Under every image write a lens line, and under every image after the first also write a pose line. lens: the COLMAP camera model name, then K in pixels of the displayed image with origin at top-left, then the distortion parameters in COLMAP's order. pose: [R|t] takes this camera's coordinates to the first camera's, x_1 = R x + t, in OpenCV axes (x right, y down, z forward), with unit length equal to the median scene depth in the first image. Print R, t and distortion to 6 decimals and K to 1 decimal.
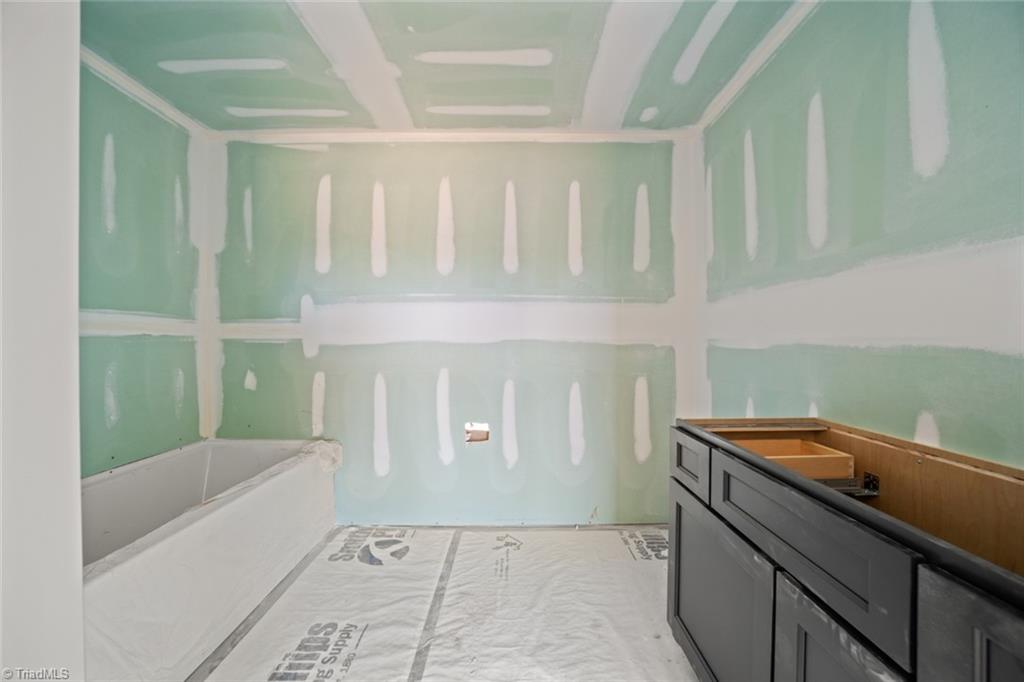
lens RADIAL K [[400.1, 0, 510.2], [0, 400.1, 340.2], [0, 0, 1]] dist [-0.033840, 0.004833]
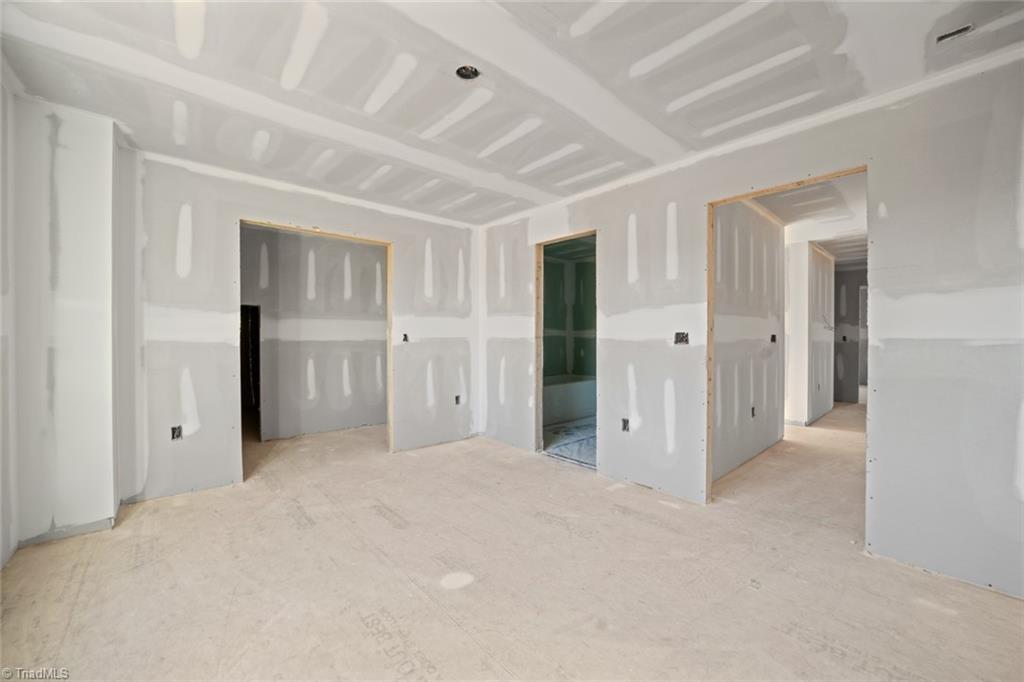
lens RADIAL K [[400.1, 0, 510.9], [0, 400.1, 342.6], [0, 0, 1]] dist [-0.033840, 0.004833]
pose [[0.678264, 0.002743, -0.734814, 1.026050], [-0.003406, 0.999994, 0.000589, 0.035076], [0.734811, 0.002103, 0.678269, -1.222613]]
